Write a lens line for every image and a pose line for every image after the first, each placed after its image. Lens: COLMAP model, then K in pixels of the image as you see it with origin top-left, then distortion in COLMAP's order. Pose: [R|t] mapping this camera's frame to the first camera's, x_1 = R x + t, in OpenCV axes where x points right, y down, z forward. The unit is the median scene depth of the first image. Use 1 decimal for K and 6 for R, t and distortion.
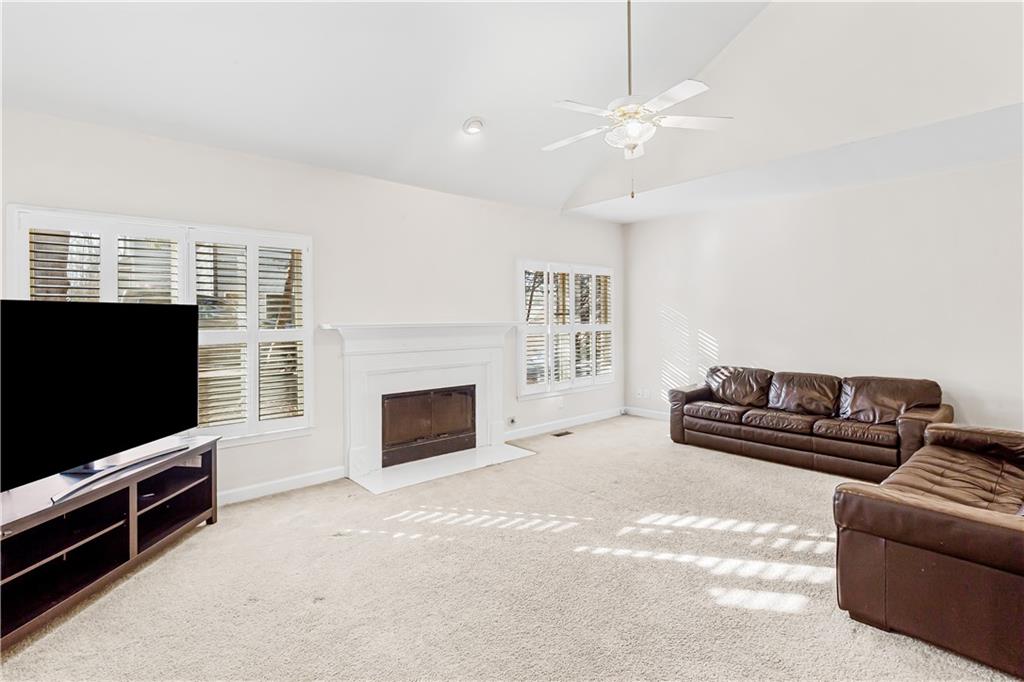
lens RADIAL K [[481.0, 0, 512.6], [0, 481.0, 333.8], [0, 0, 1]] dist [0.005057, 0.000149]
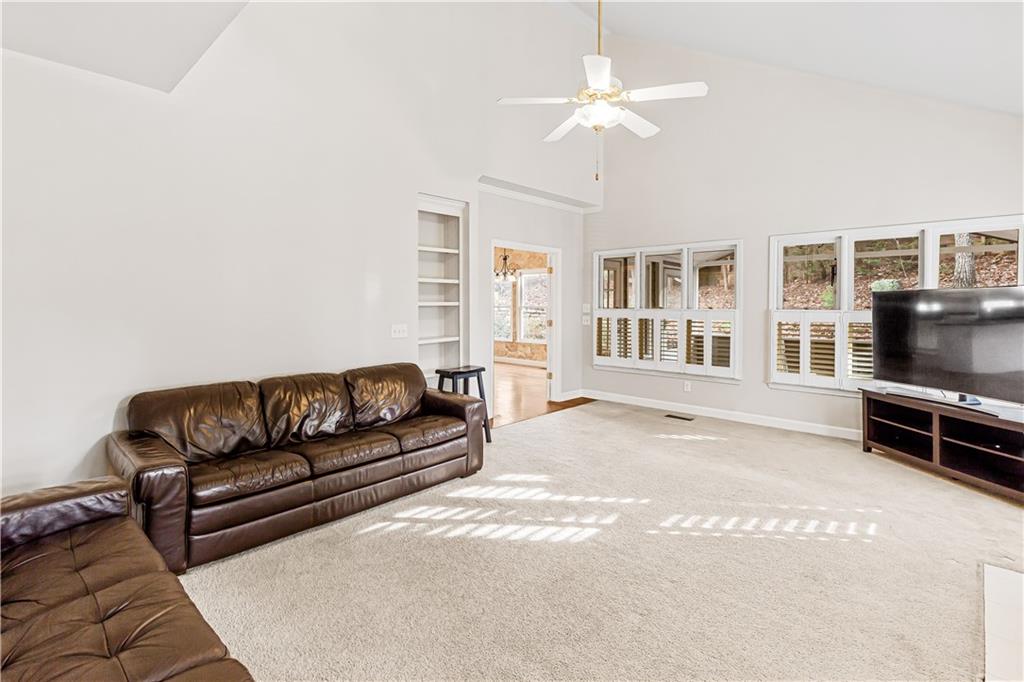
lens RADIAL K [[481.0, 0, 512.6], [0, 481.0, 333.8], [0, 0, 1]] dist [0.005057, 0.000149]
pose [[-0.995334, 0.015540, -0.095233, 0.494860], [0.006880, 0.995864, 0.090596, -0.055170], [0.096247, 0.089518, -0.991324, 1.830231]]
